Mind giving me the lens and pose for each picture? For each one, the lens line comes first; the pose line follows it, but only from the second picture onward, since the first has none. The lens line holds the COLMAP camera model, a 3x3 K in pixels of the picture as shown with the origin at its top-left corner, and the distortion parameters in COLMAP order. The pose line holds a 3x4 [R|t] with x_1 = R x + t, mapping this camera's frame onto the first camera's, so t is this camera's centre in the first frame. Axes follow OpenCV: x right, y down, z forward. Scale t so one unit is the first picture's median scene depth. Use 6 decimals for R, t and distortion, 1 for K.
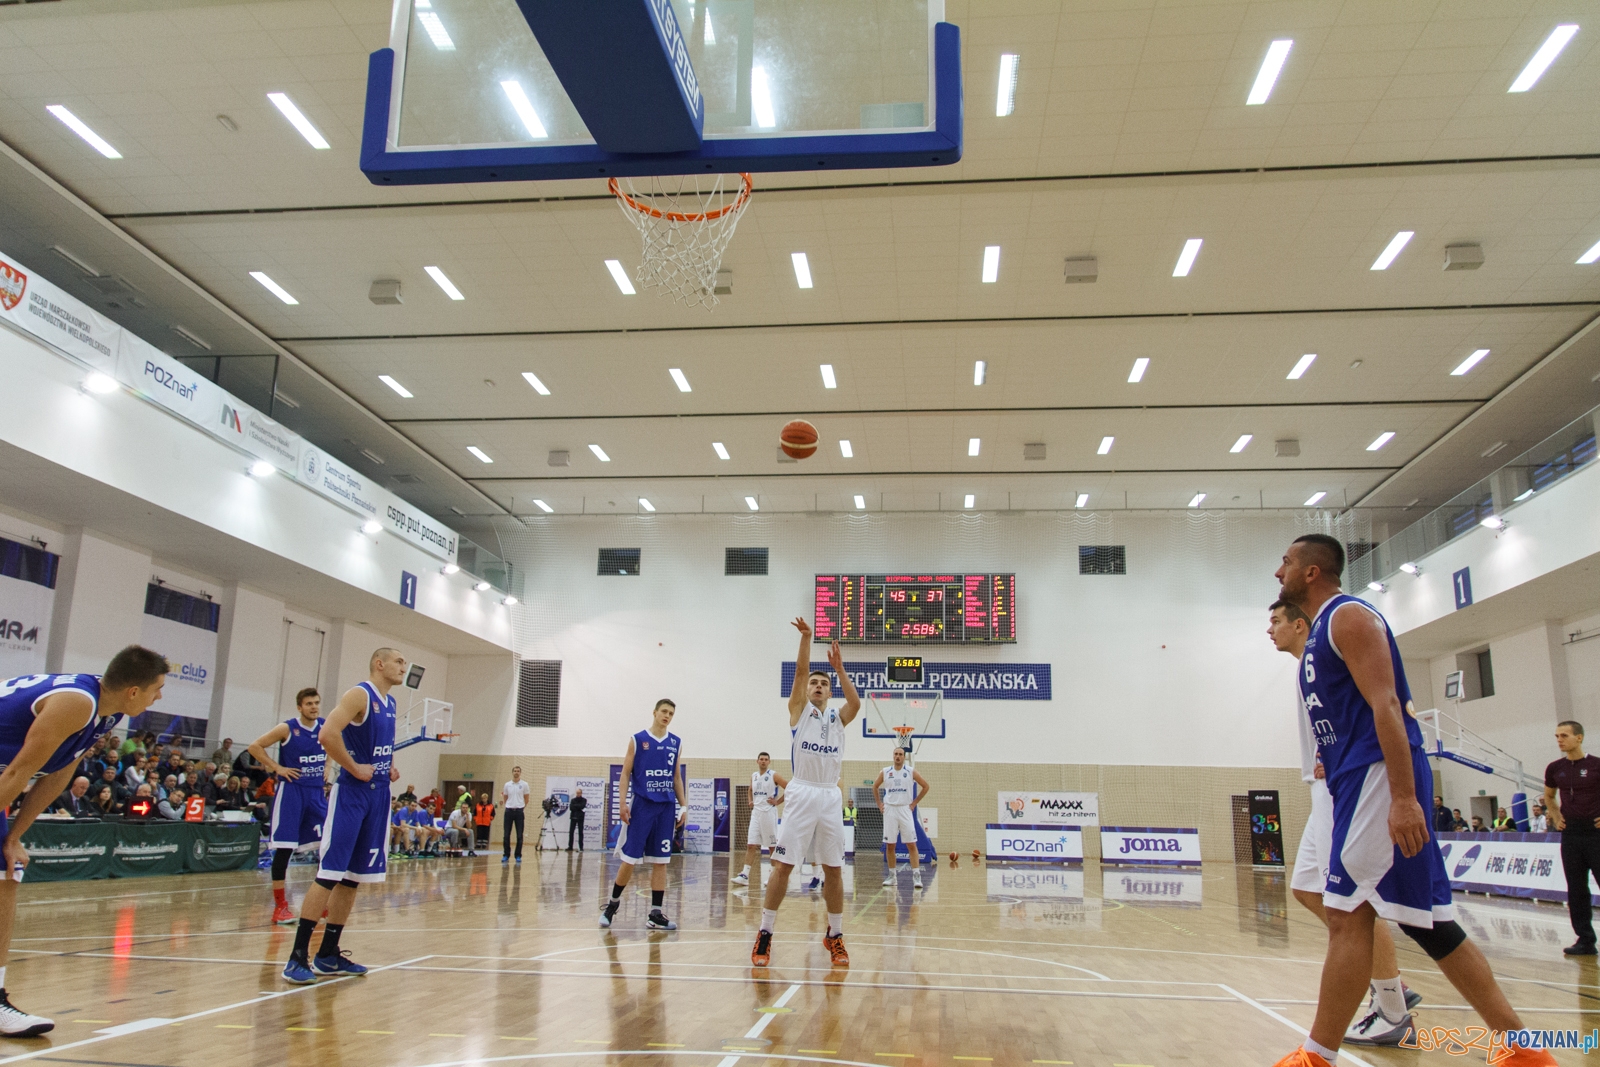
lens RADIAL K [[1248.4, 0, 784.3], [0, 1248.4, 541.3], [0, 0, 1]] dist [0.035972, -0.051836]
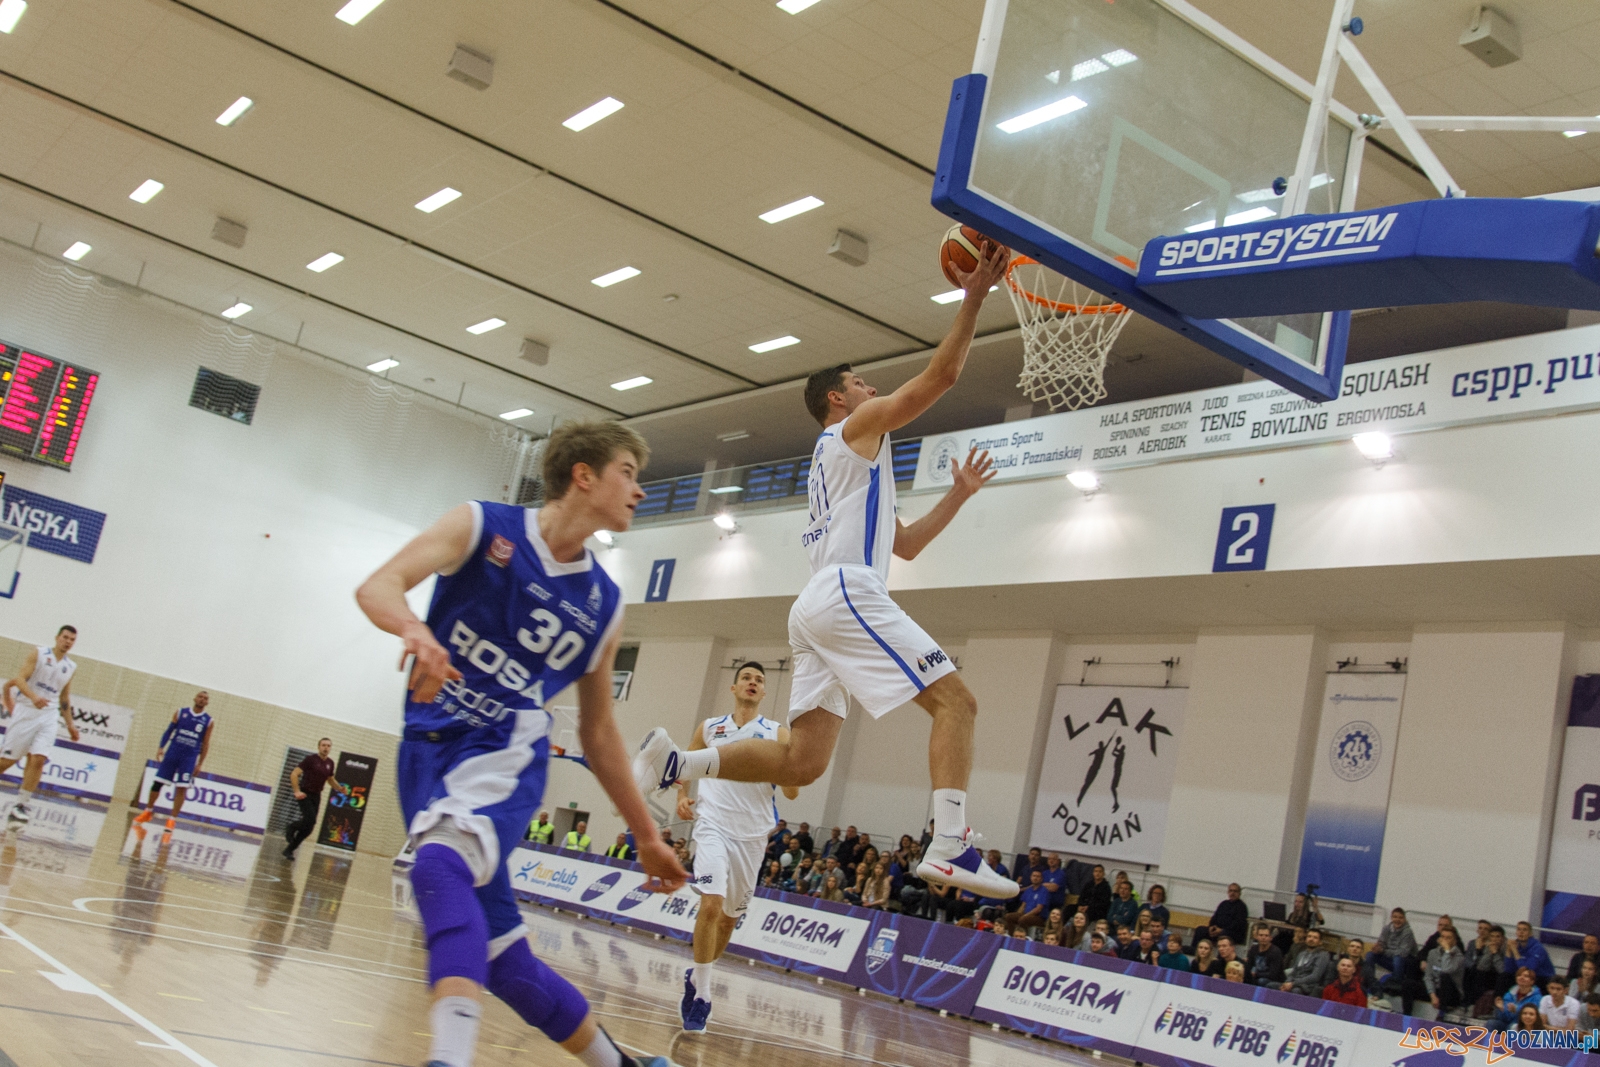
lens RADIAL K [[1798.0, 0, 798.6], [0, 1798.0, 535.1], [0, 0, 1]] dist [0.010966, -0.020686]
pose [[0.731474, 0.273671, 0.624540, -0.149351], [-0.334542, 0.942146, -0.021022, 0.002360], [-0.594161, -0.193558, 0.780710, -0.006194]]
